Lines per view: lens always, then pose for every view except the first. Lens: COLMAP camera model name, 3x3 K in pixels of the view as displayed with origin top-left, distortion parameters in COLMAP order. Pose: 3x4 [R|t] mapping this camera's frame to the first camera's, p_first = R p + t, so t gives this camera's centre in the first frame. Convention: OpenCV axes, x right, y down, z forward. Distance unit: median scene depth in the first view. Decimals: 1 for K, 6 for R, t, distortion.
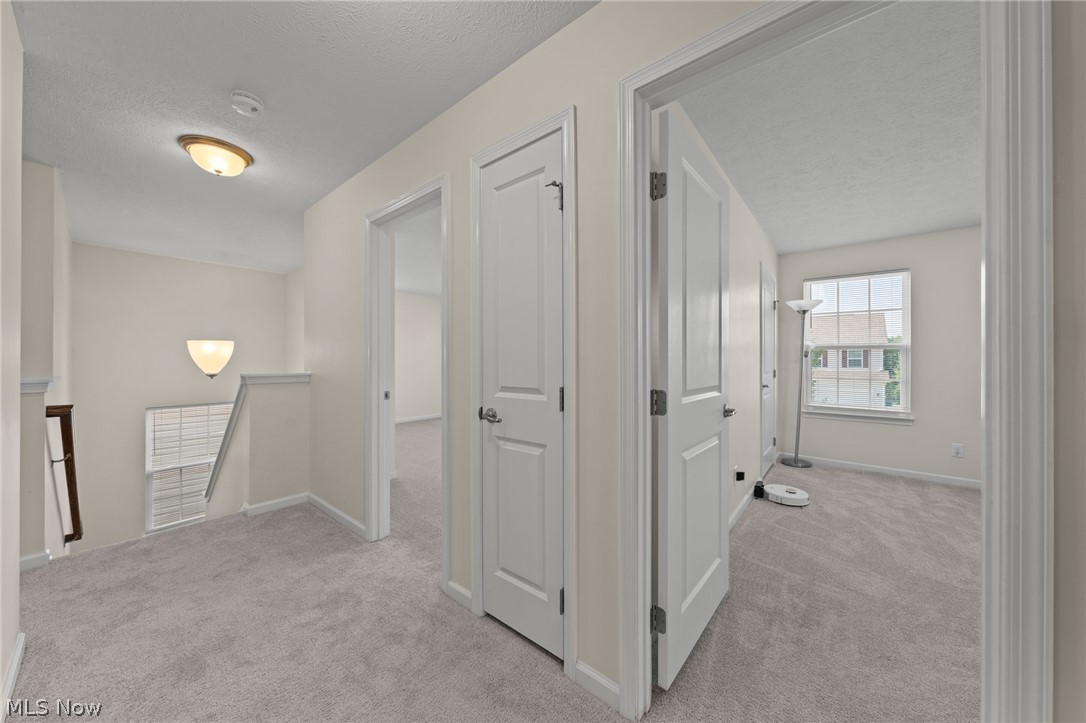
lens RADIAL K [[367.1, 0, 549.5], [0, 367.1, 360.3], [0, 0, 1]] dist [-0.005854, 0.000135]
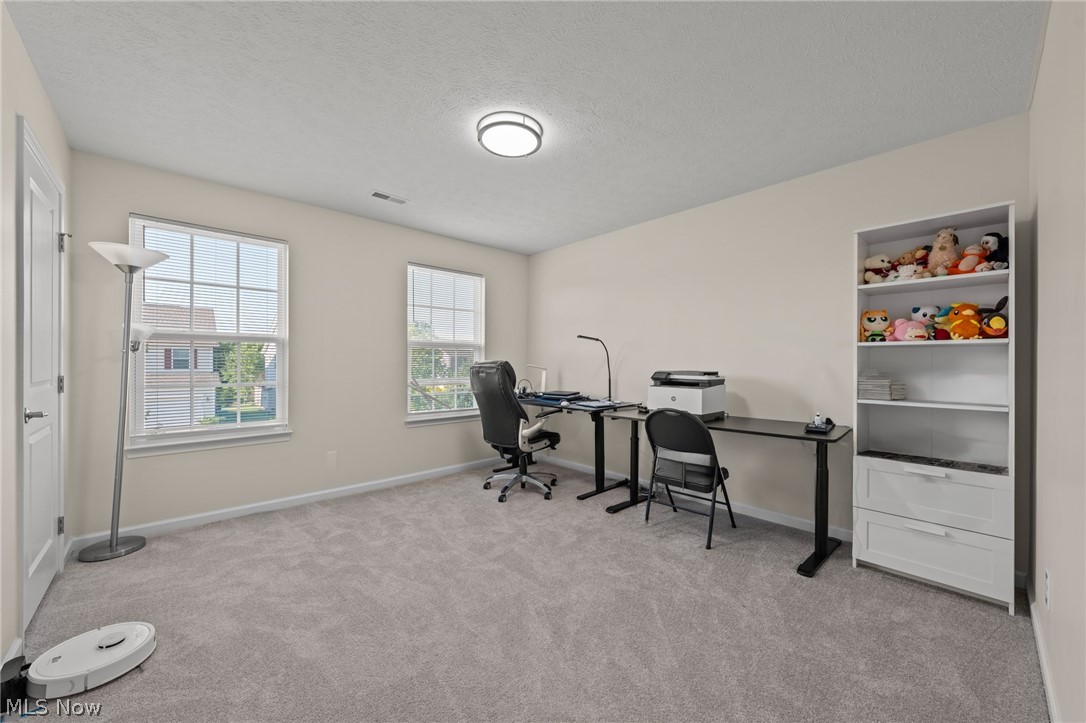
lens RADIAL K [[411.4, 0, 543.0], [0, 411.4, 361.5], [0, 0, 1]] dist [0.000921, 0.000371]
pose [[0.147250, -0.000606, 0.989099, 0.191234], [-0.000197, 1.000000, 0.000642, 0.006976], [-0.989099, -0.000289, 0.147250, 0.325063]]
